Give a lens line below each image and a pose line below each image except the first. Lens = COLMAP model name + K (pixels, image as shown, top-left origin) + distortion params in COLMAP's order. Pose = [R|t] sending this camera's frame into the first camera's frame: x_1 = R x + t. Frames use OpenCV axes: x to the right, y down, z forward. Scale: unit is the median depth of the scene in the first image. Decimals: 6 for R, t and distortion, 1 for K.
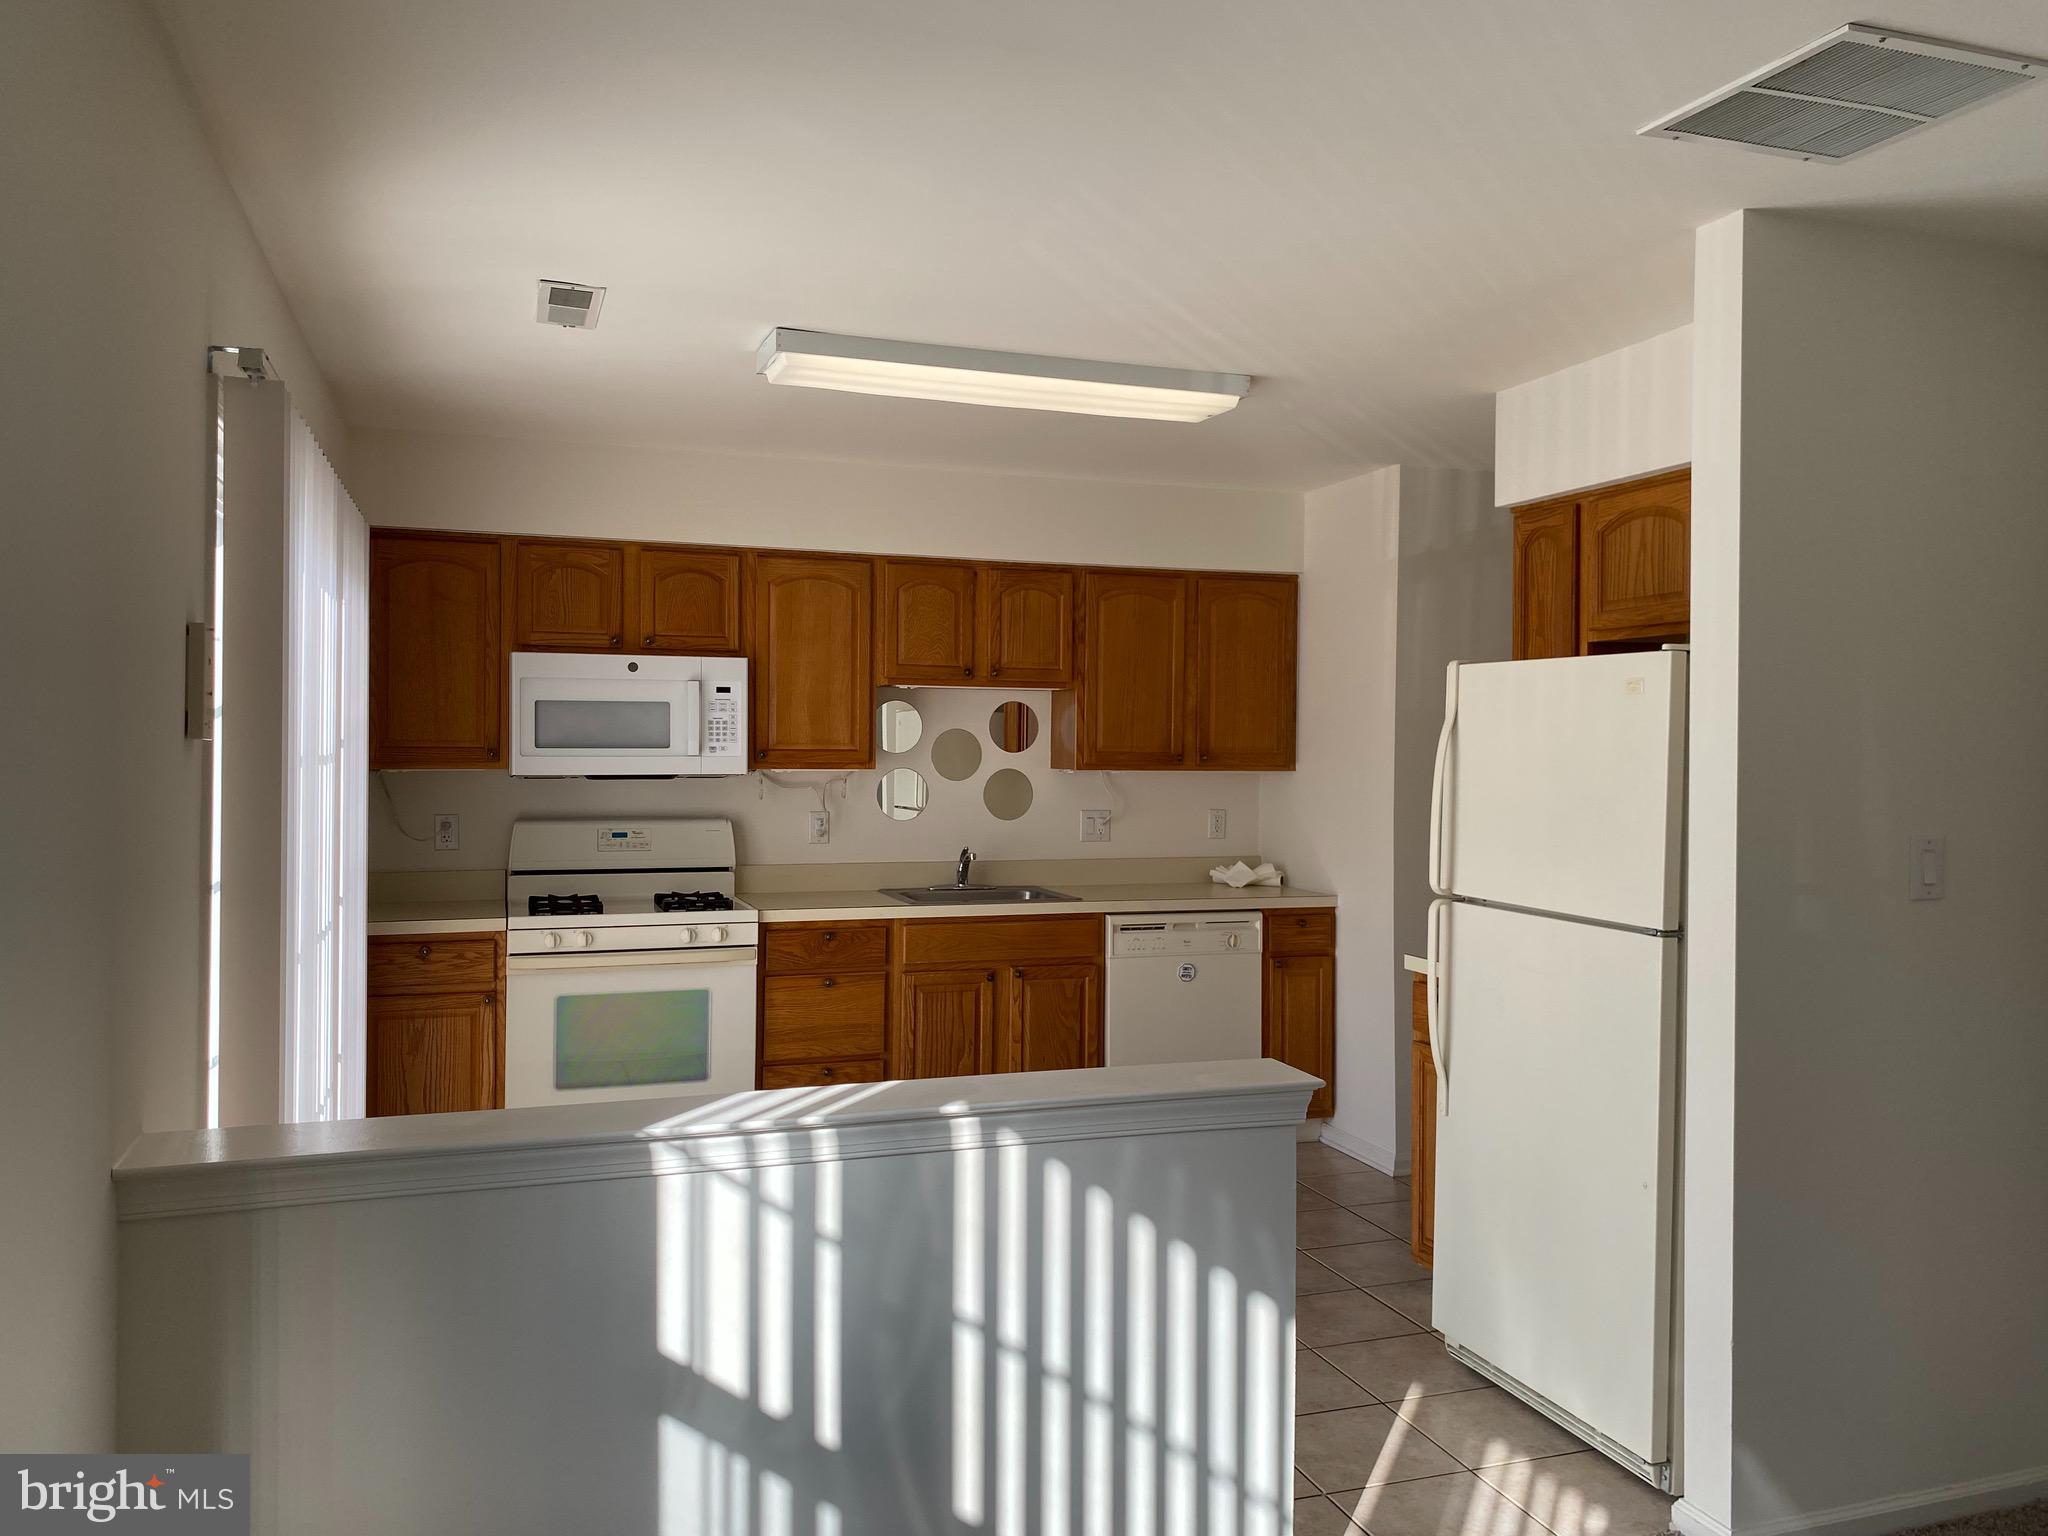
lens RADIAL K [[1526.7, 0, 1070.3], [0, 1526.7, 779.1], [0, 0, 1]] dist [0.058295, -0.063123]
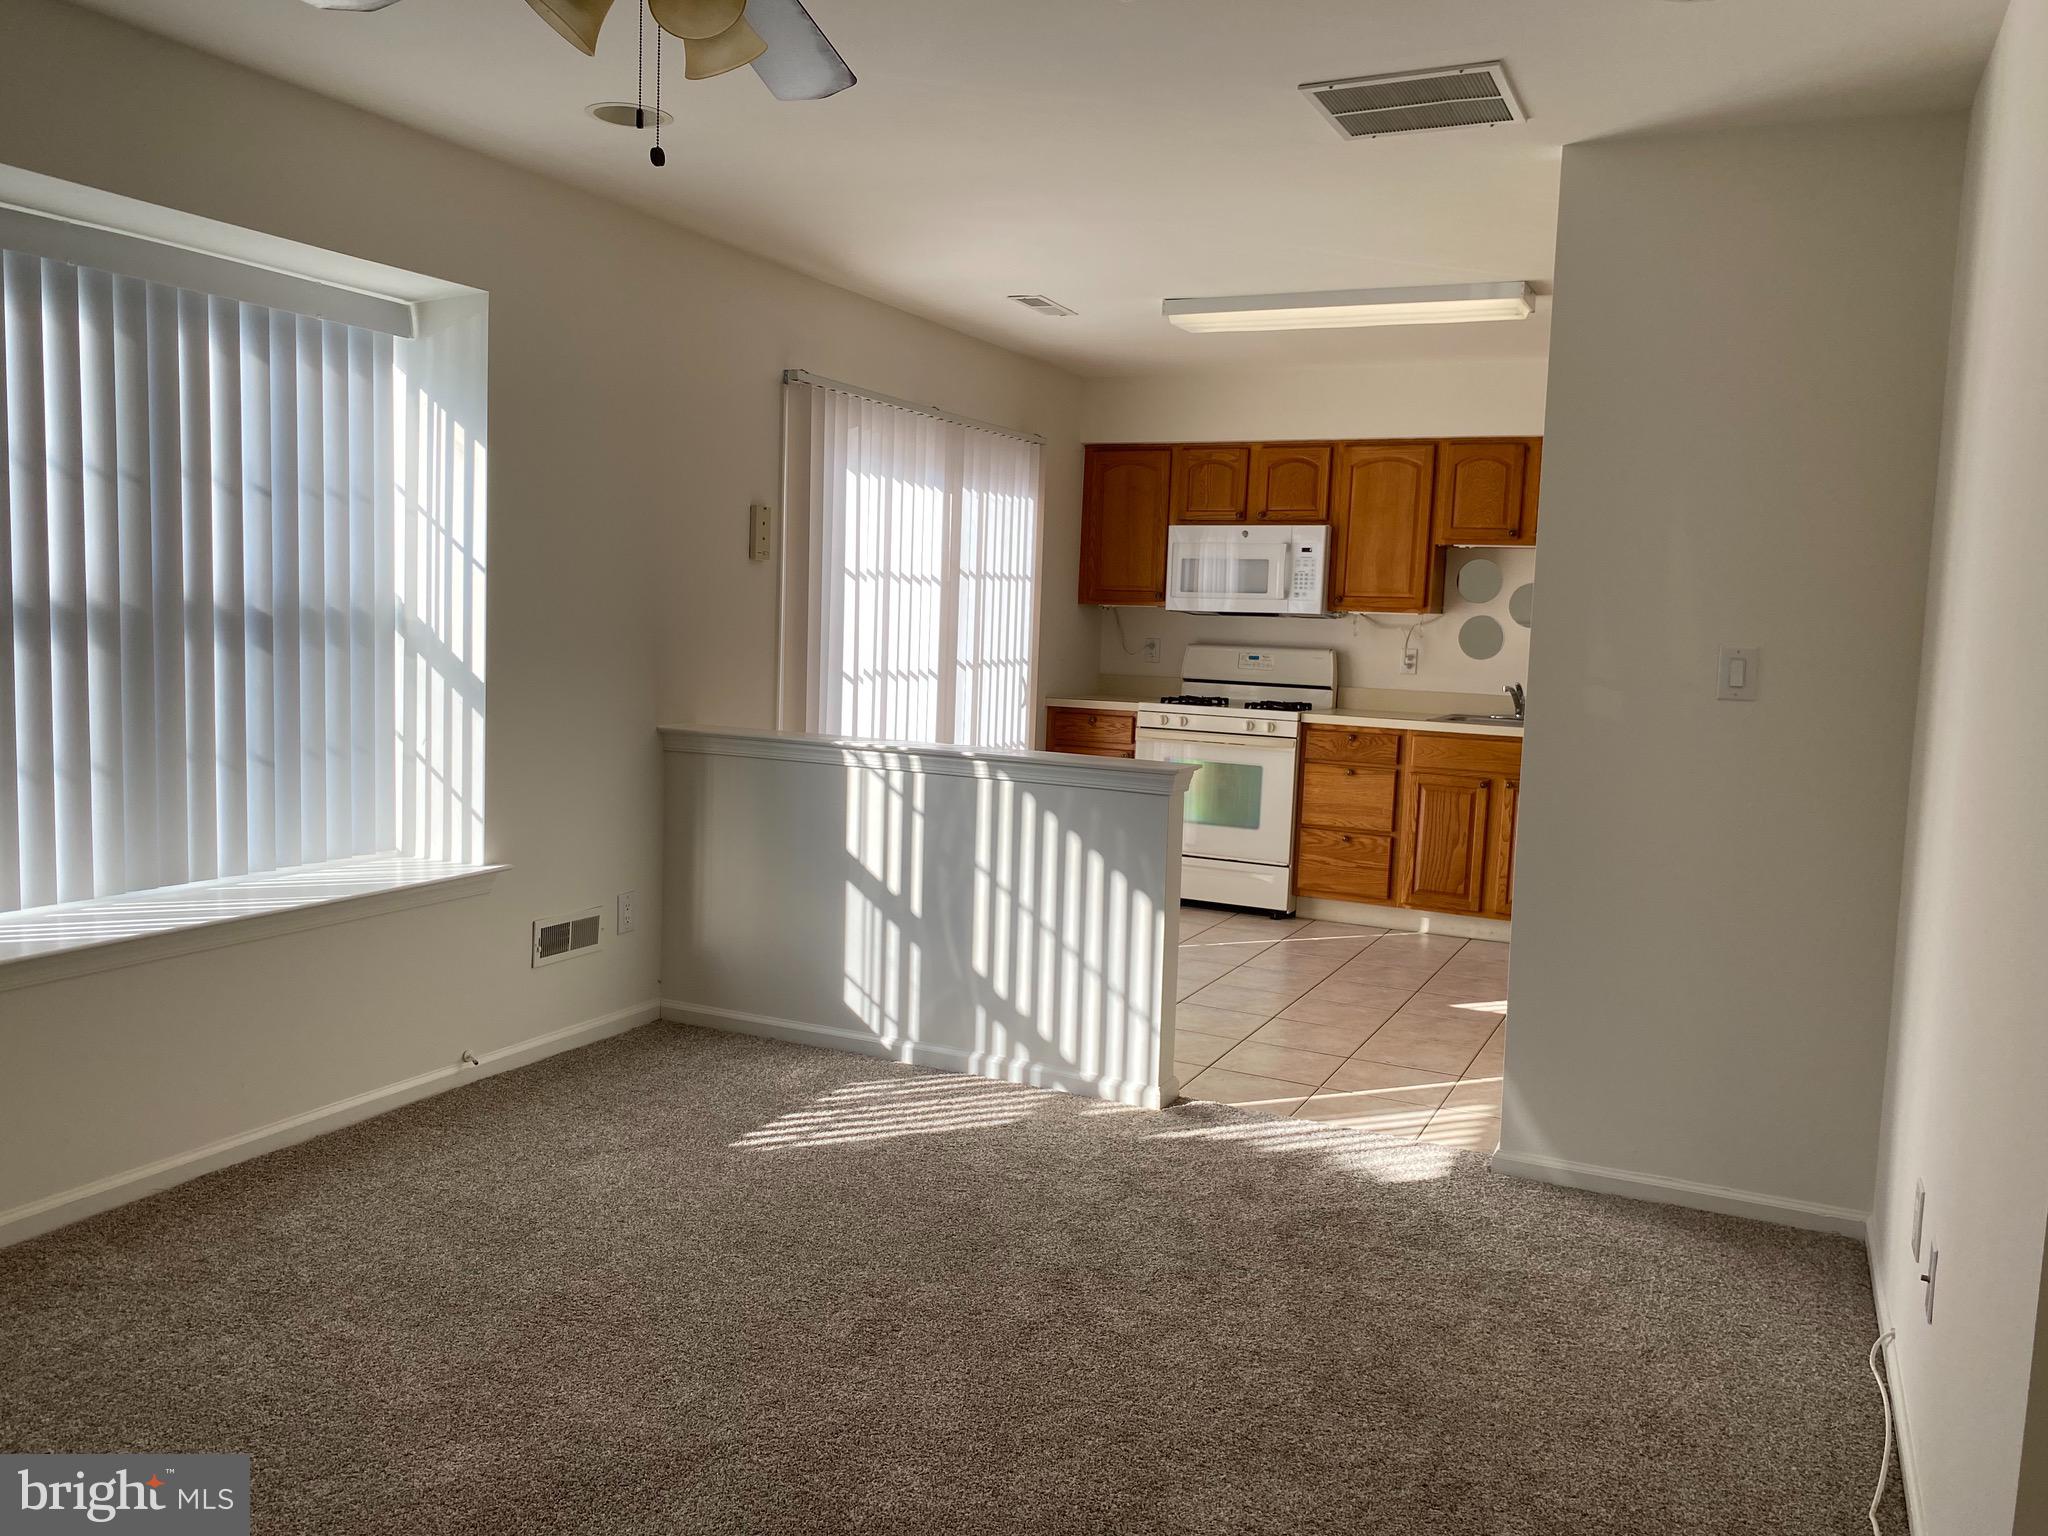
lens RADIAL K [[1526.7, 0, 1070.3], [0, 1526.7, 779.1], [0, 0, 1]] dist [0.058295, -0.063123]
pose [[0.722803, 0.093003, -0.684768, 0.584642], [-0.044314, 0.995101, 0.088376, 0.033524], [0.689632, -0.033534, 0.723383, -0.124478]]
